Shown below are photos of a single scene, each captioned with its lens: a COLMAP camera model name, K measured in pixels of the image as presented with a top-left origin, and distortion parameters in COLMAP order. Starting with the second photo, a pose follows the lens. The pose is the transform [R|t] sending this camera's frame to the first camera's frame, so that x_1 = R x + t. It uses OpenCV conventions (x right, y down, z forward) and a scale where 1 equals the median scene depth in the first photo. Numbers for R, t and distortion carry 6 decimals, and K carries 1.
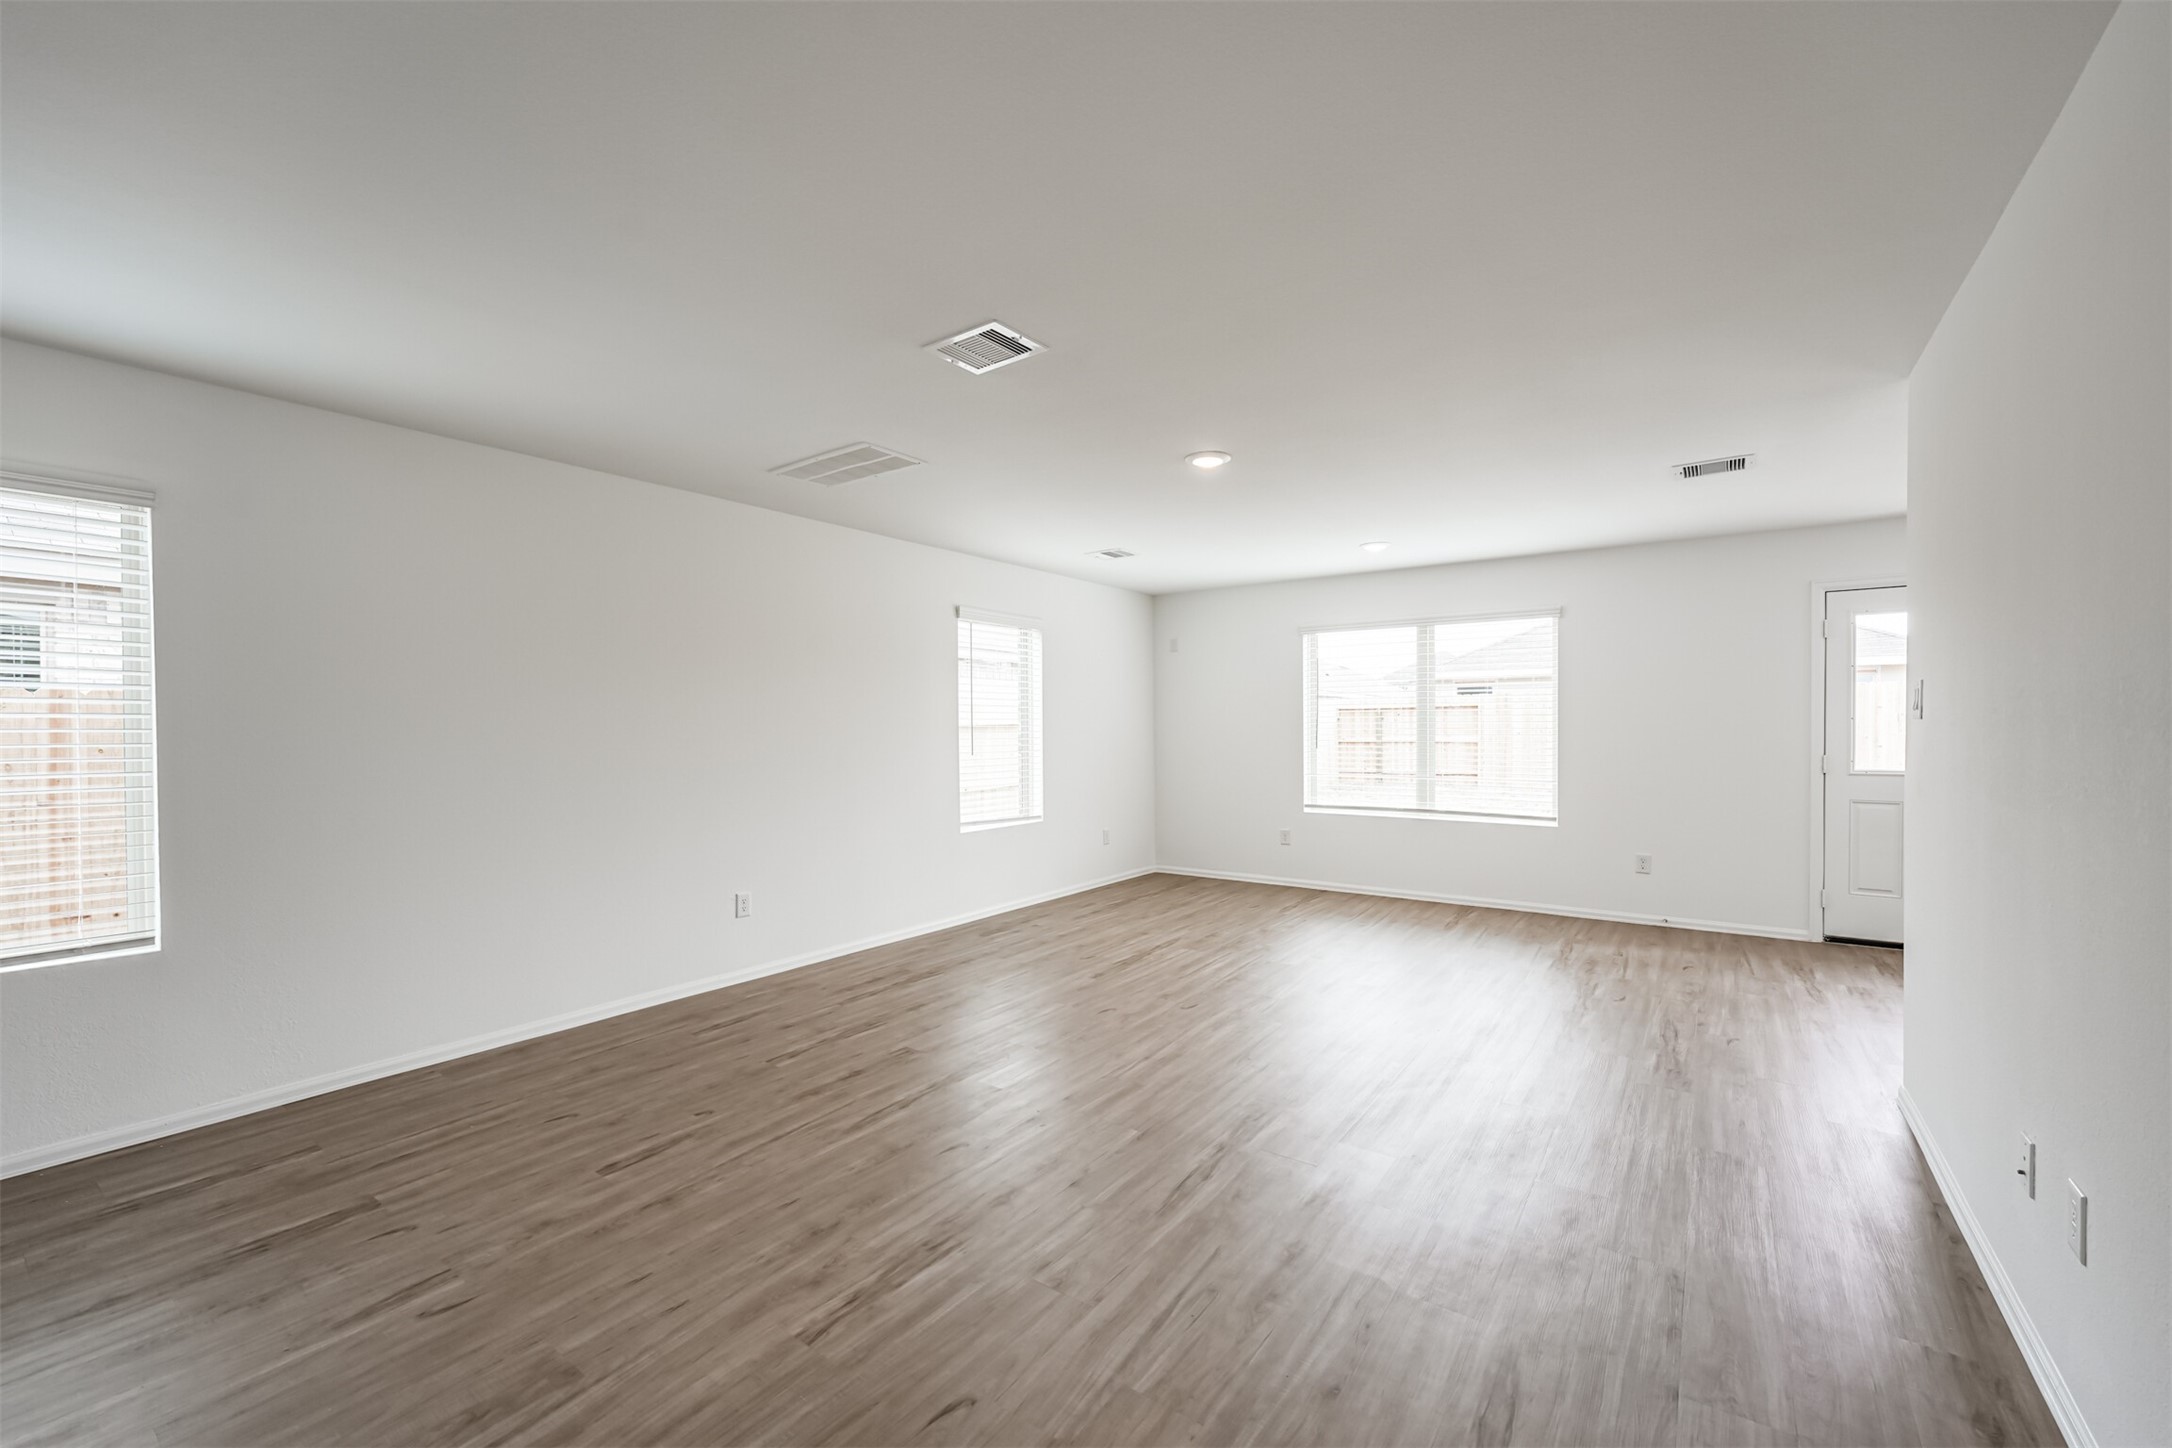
lens RADIAL K [[872.4, 0, 1107.0], [0, 872.4, 736.5], [0, 0, 1]] dist [0.000765, 0.001176]
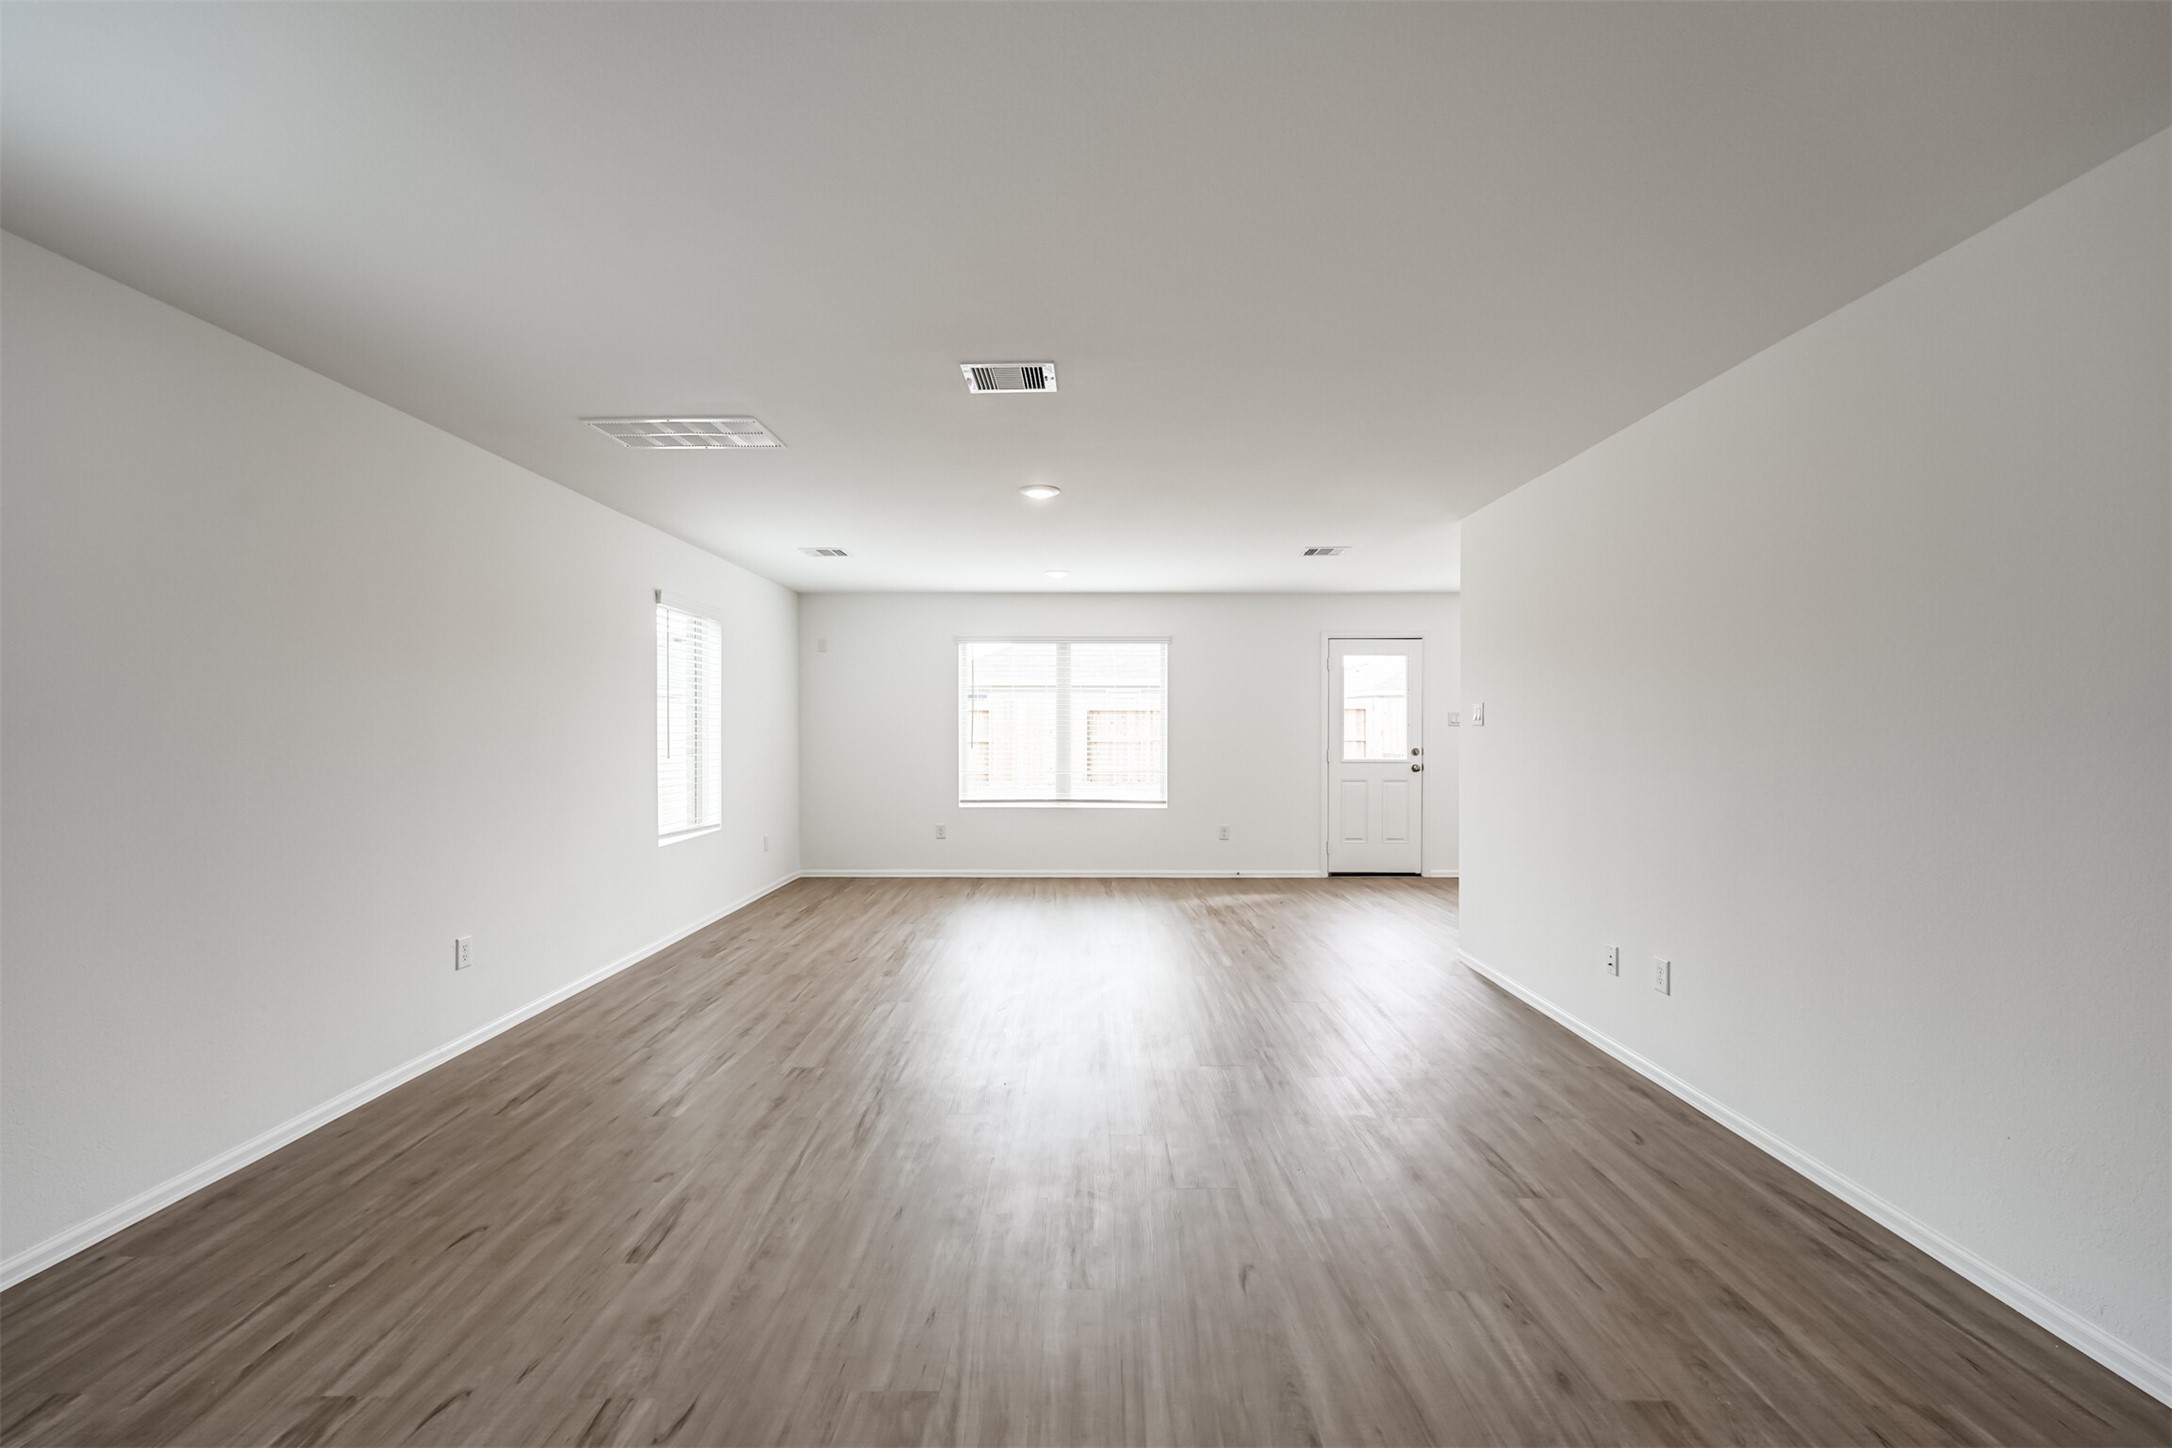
lens RADIAL K [[872.4, 0, 1071.7], [0, 872.4, 734.0], [0, 0, 1]] dist [0.000765, 0.001176]
pose [[0.819098, 0.002119, 0.573650, -0.433562], [0.000530, 0.999990, -0.004451, 0.000600], [-0.573654, 0.003949, 0.819088, 0.046771]]
